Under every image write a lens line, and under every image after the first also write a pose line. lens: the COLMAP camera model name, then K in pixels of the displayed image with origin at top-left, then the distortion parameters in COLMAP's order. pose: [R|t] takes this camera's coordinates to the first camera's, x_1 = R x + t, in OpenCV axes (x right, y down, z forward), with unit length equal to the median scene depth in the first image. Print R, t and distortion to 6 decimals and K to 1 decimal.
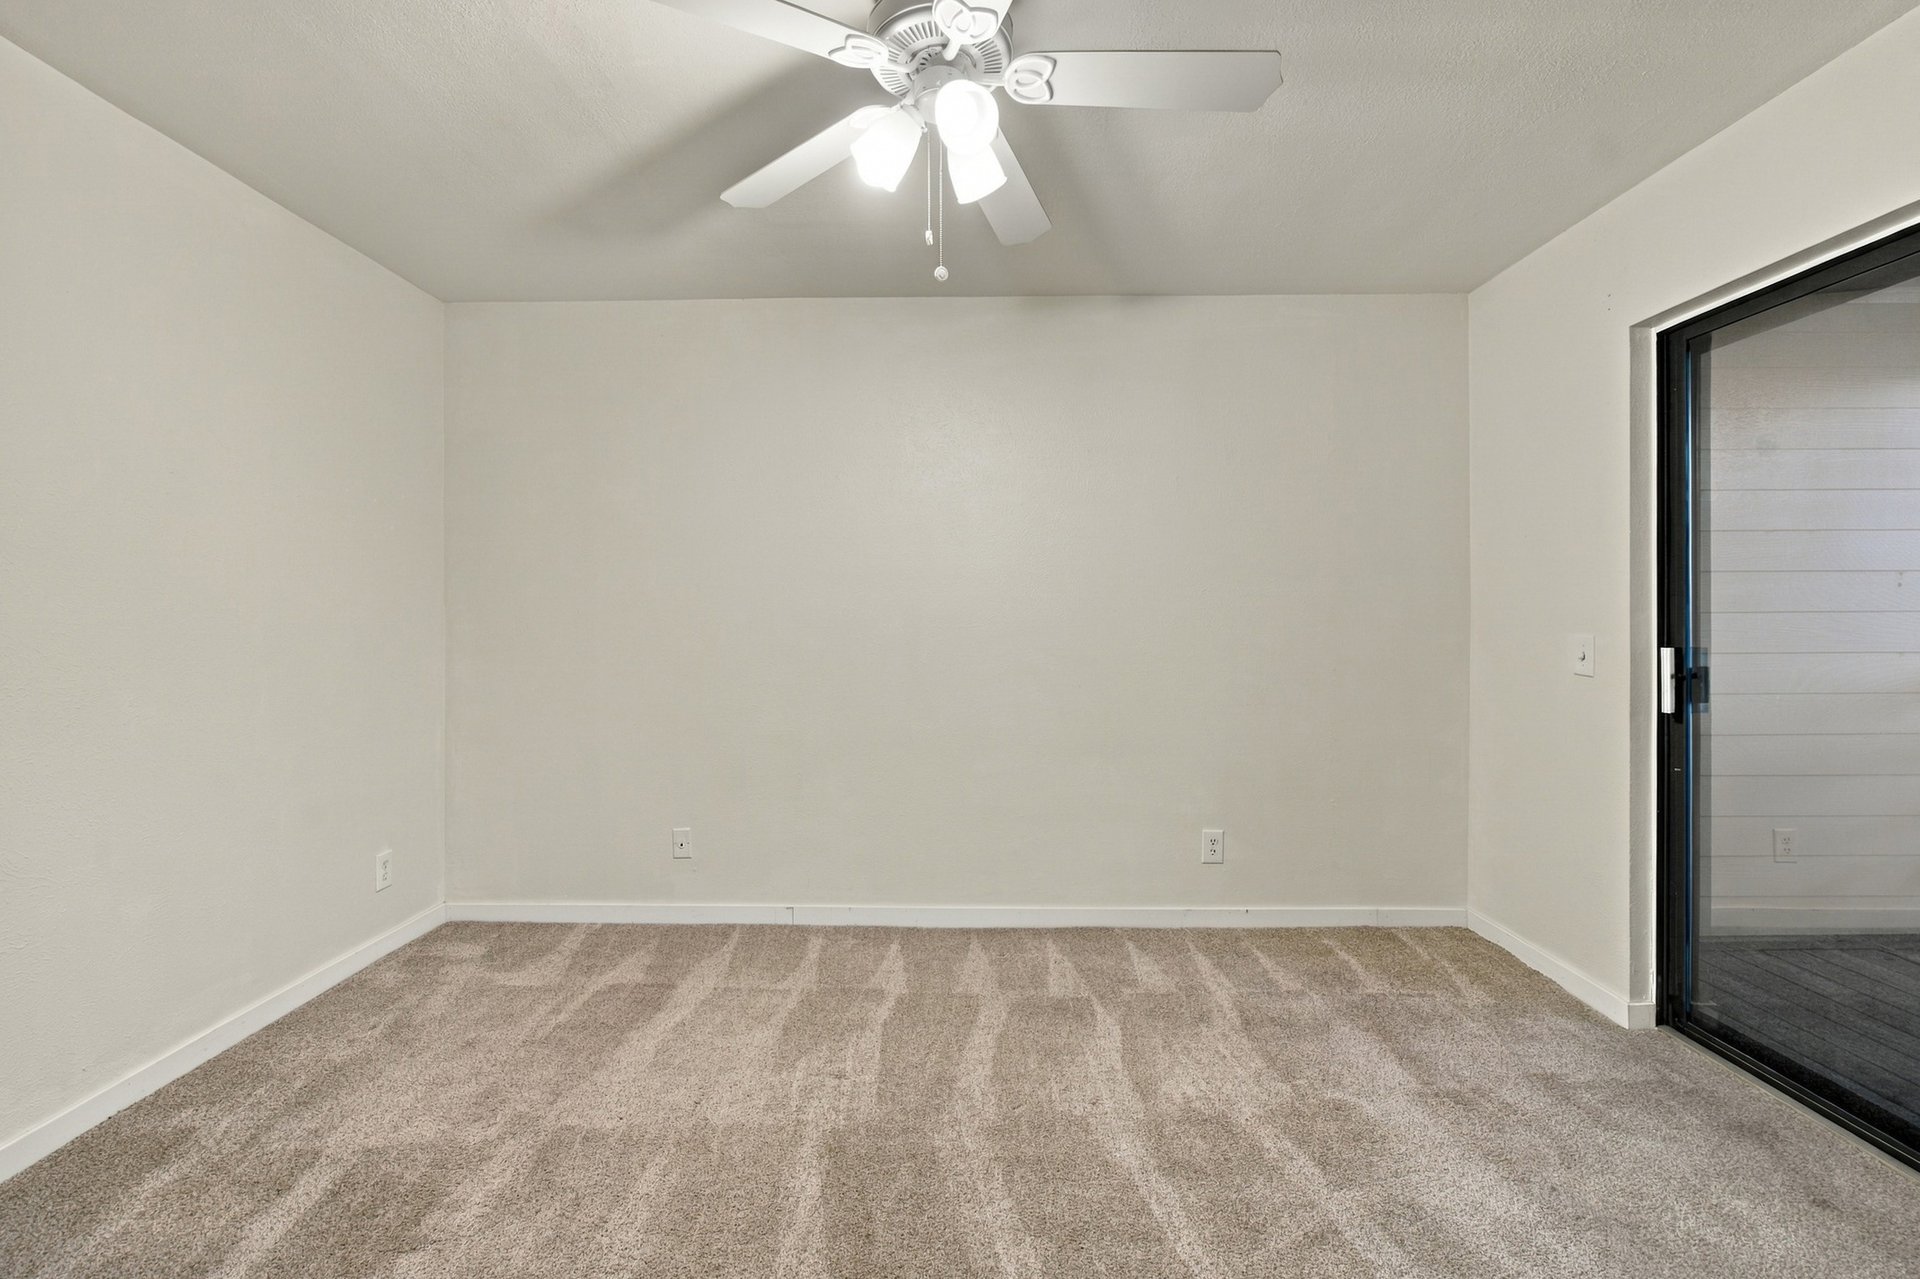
lens RADIAL K [[830.8, 0, 958.7], [0, 830.8, 634.7], [0, 0, 1]] dist [-0.008324, 0.001955]
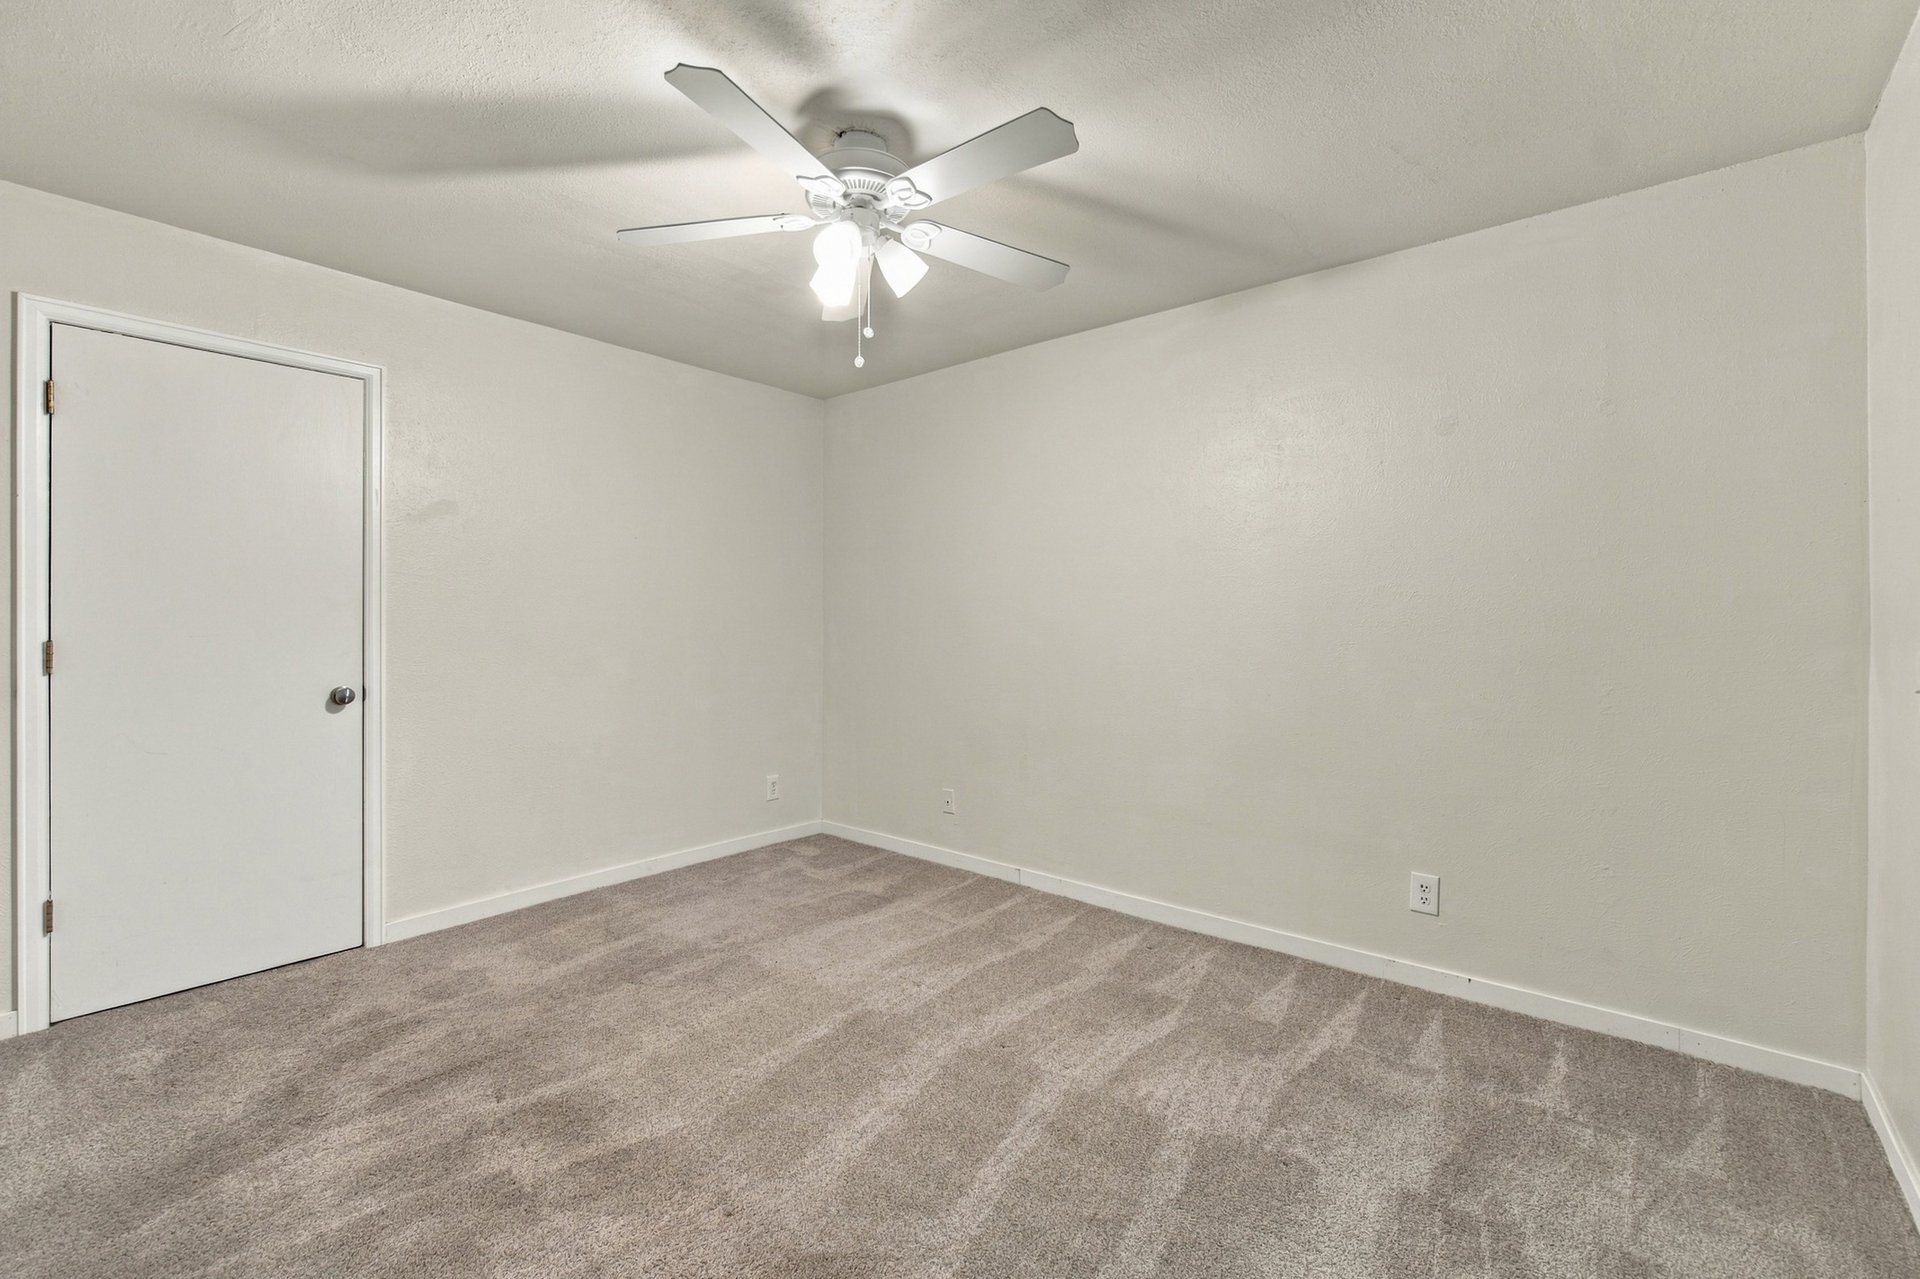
lens RADIAL K [[830.8, 0, 945.8], [0, 830.8, 626.6], [0, 0, 1]] dist [-0.008324, 0.001955]
pose [[0.770642, 0.010498, -0.637182, 0.600743], [-0.020929, 0.999742, -0.008842, 0.002148], [0.636925, 0.020149, 0.770663, 0.044968]]
